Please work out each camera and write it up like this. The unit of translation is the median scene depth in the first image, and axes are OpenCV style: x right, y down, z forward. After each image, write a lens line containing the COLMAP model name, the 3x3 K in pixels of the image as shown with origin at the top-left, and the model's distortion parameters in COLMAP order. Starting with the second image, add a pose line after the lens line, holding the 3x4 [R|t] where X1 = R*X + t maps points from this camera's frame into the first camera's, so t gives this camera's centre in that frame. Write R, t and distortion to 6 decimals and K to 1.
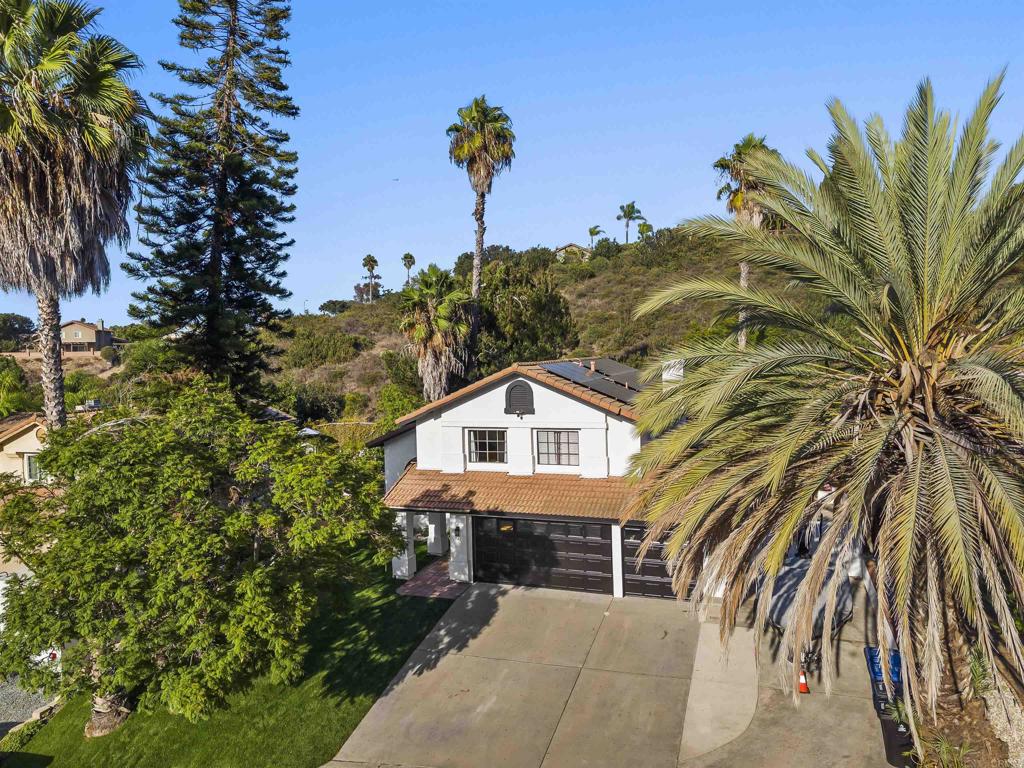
lens RADIAL K [[714.9, 0, 494.8], [0, 714.9, 384.2], [0, 0, 1]] dist [0.040129, -0.001678]
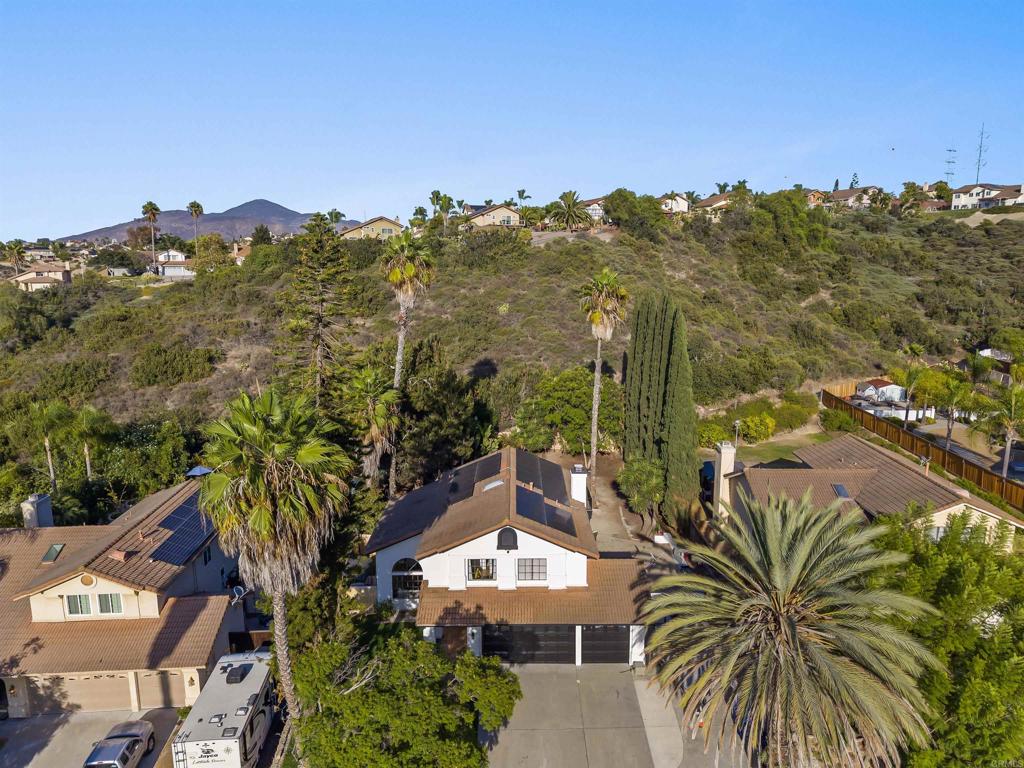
lens RADIAL K [[714.9, 0, 494.8], [0, 714.9, 384.2], [0, 0, 1]] dist [0.040129, -0.001678]
pose [[0.944850, -0.050806, 0.323537, -0.455853], [0.005652, 0.990276, 0.139000, -0.508888], [-0.327454, -0.129506, 0.935950, -0.343344]]
